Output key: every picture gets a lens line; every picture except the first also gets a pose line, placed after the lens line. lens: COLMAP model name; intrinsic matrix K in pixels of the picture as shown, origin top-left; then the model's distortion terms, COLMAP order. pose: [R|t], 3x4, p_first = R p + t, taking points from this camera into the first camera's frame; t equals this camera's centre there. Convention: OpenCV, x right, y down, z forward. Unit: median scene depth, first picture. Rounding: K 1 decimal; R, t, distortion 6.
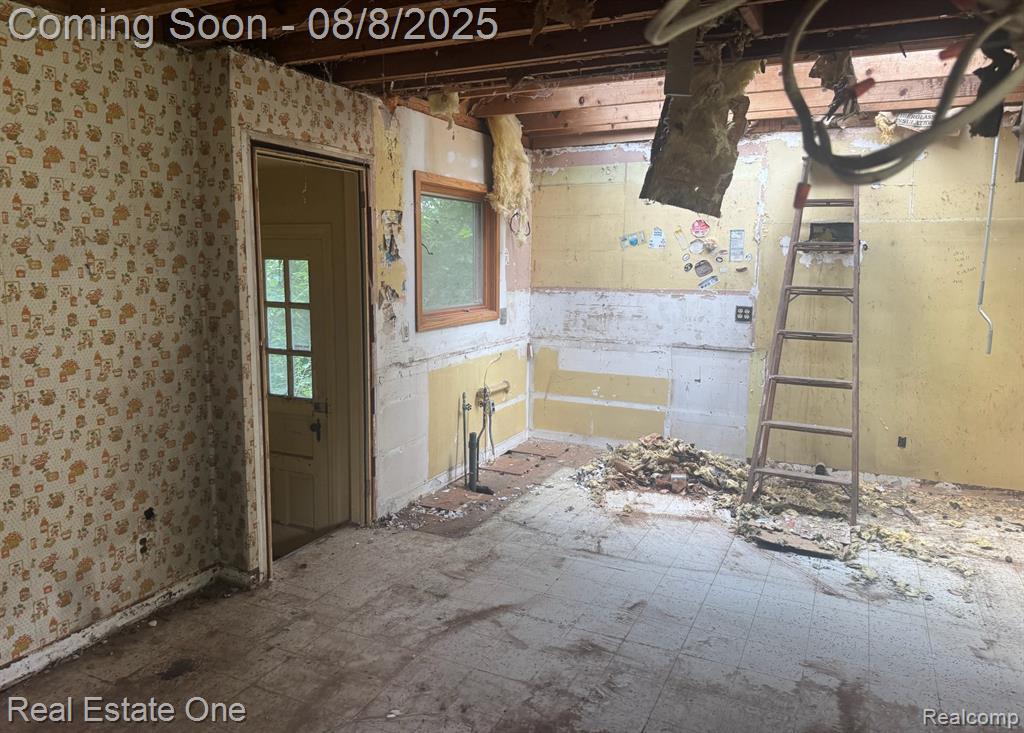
lens RADIAL K [[720.5, 0, 502.4], [0, 720.5, 350.8], [0, 0, 1]] dist [0.035869, -0.046525]
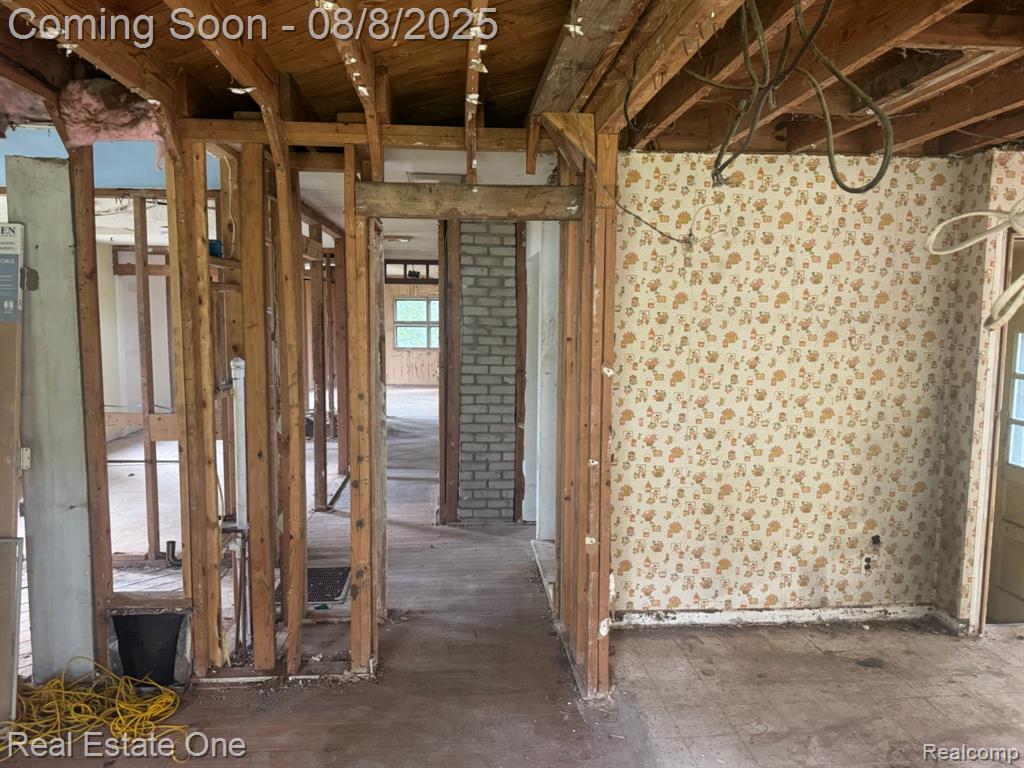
lens RADIAL K [[750.1, 0, 512.0], [0, 750.1, 384.0], [0, 0, 1]] dist [-0.002381, -0.004925]
pose [[0.505520, 0.082174, -0.858893, 0.255930], [-0.117249, 0.992763, 0.025972, 0.001406], [0.854811, 0.087575, 0.511496, -0.190710]]
